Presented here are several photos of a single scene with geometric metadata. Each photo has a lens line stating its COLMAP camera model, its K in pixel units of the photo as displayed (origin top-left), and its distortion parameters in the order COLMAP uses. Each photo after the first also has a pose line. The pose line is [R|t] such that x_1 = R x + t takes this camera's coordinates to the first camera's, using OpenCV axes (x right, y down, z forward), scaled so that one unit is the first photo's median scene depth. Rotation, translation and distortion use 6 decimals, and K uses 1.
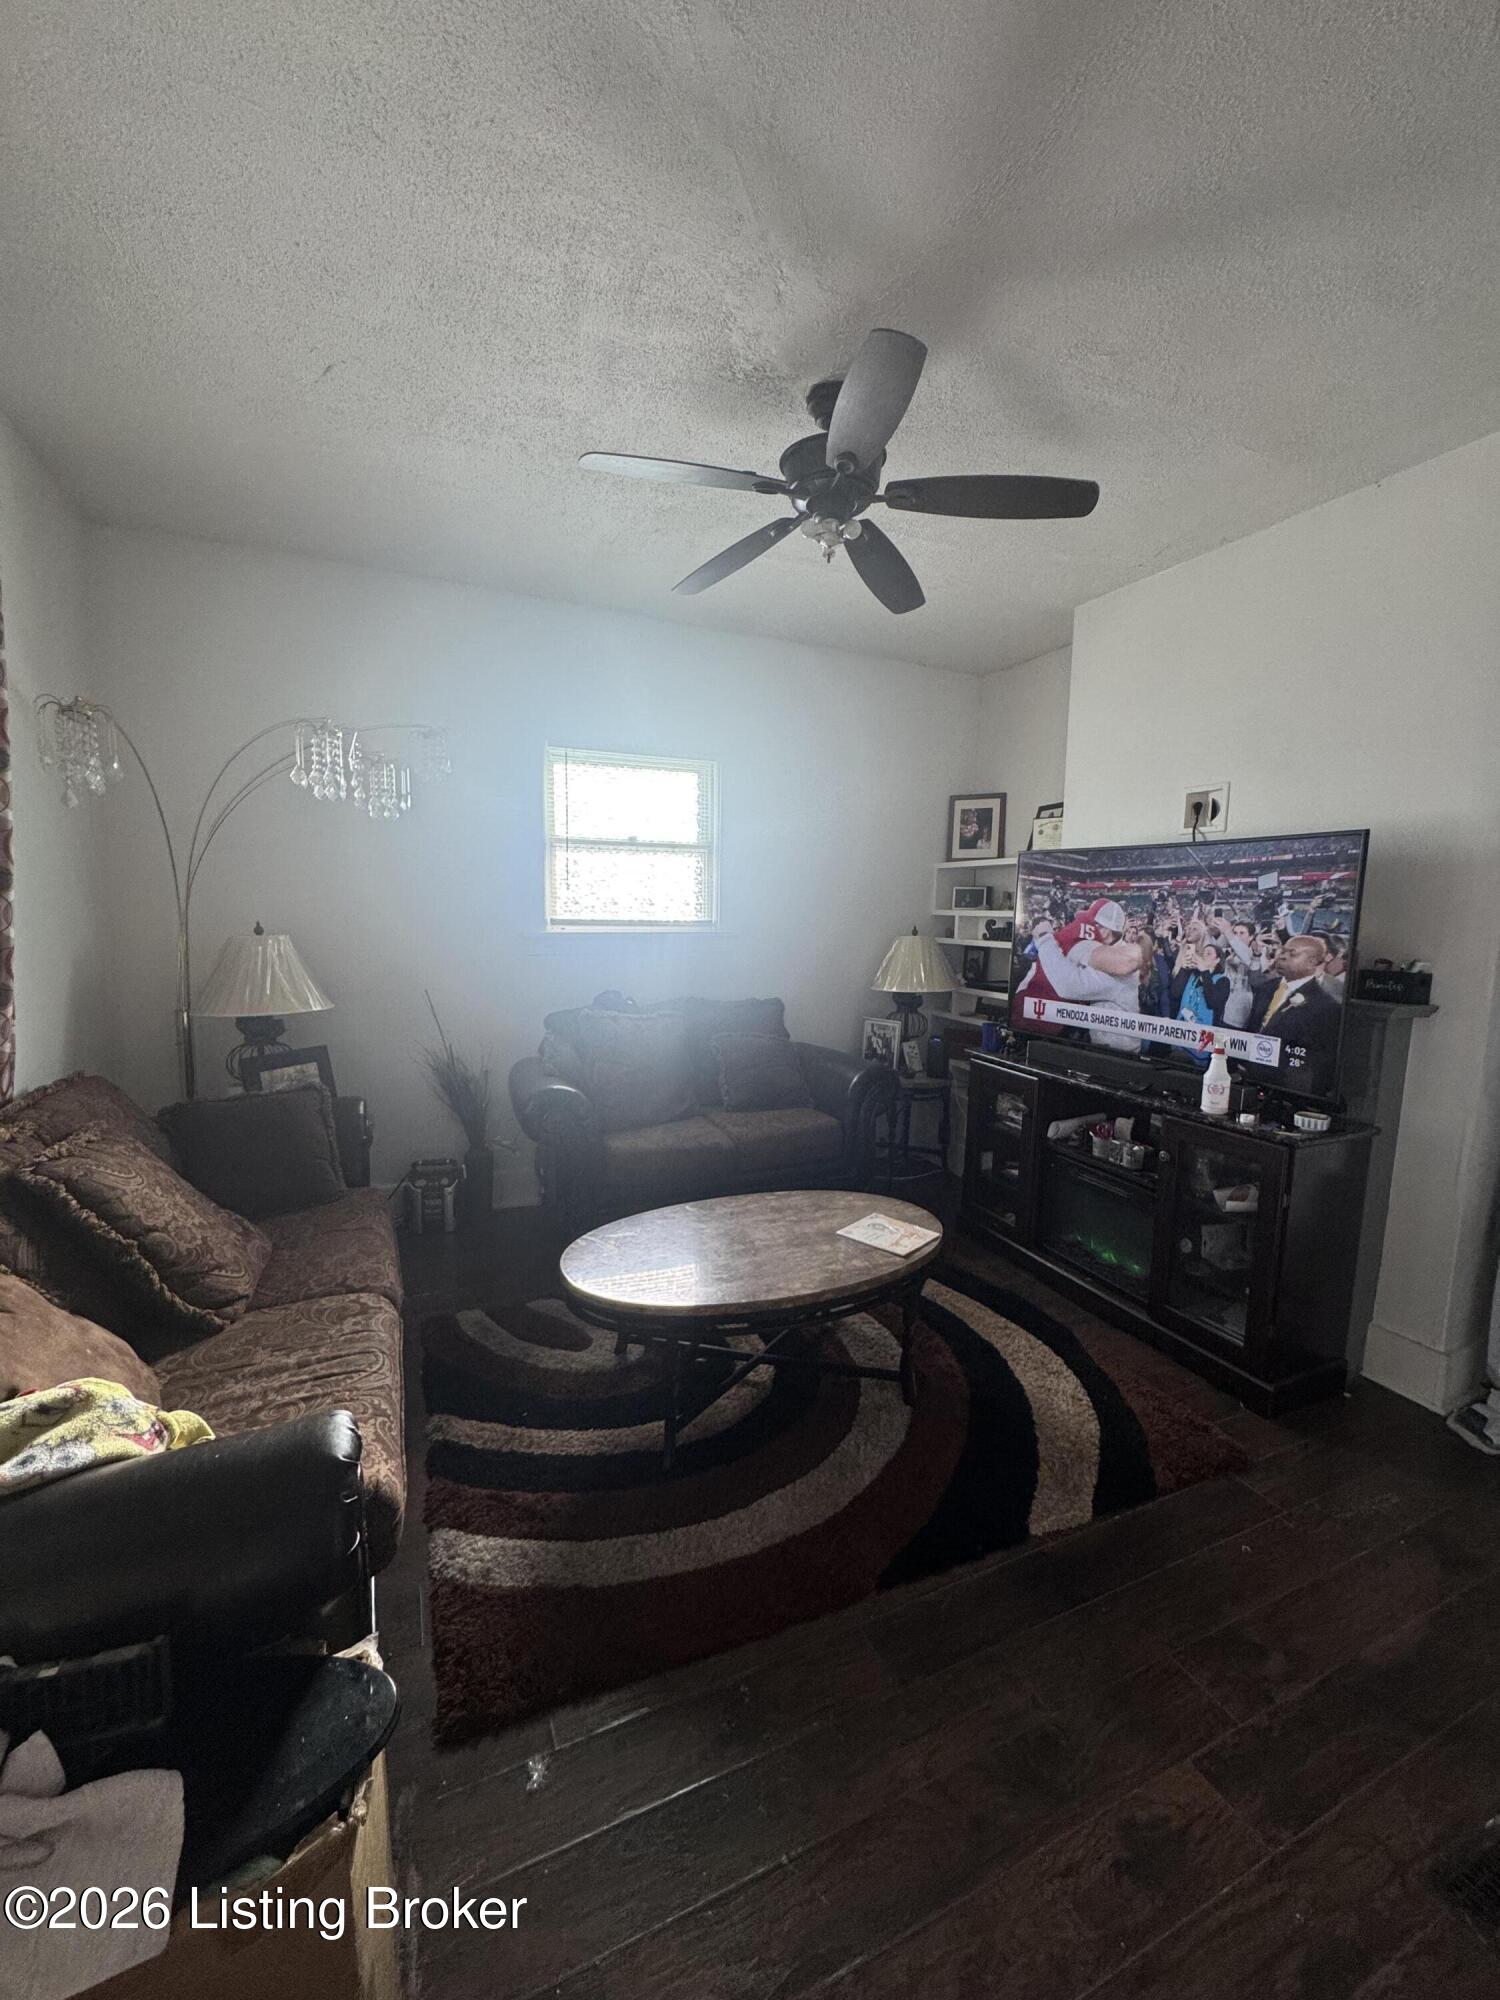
lens RADIAL K [[796.2, 0, 750.0], [0, 796.2, 1000.0], [0, 0, 1]] dist [-0.005381, -0.000194]
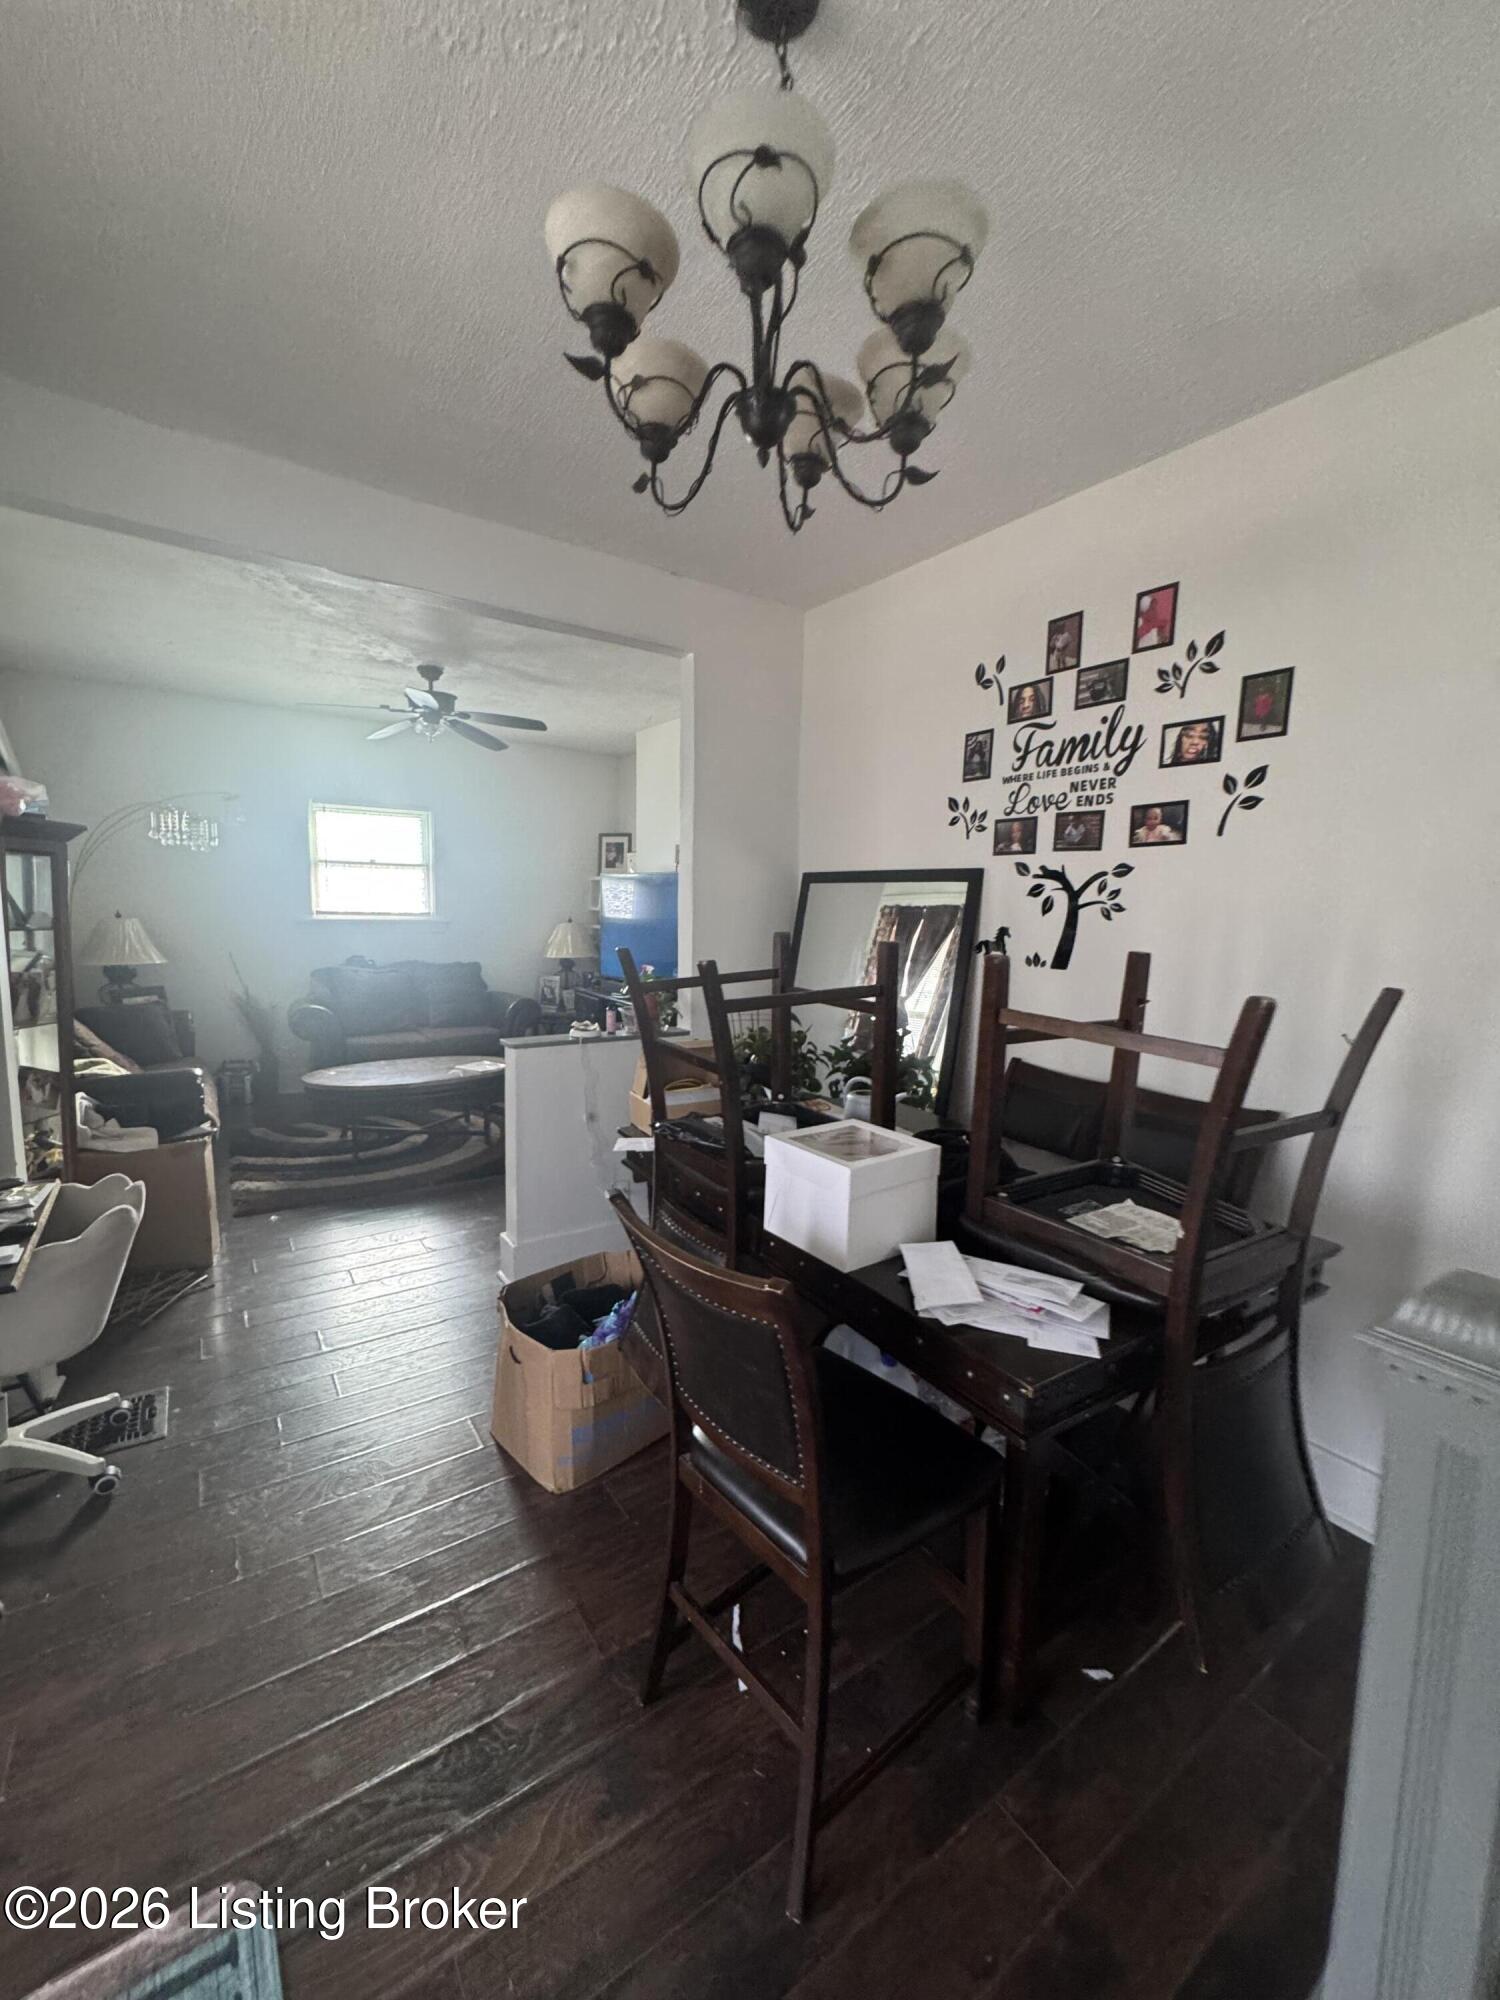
lens RADIAL K [[796.2, 0, 750.0], [0, 796.2, 1000.0], [0, 0, 1]] dist [-0.005381, -0.000194]
pose [[0.982875, -0.014378, 0.183714, 0.319434], [0.014291, 0.999896, 0.001795, 0.089939], [-0.183721, 0.000861, 0.982978, -0.747264]]
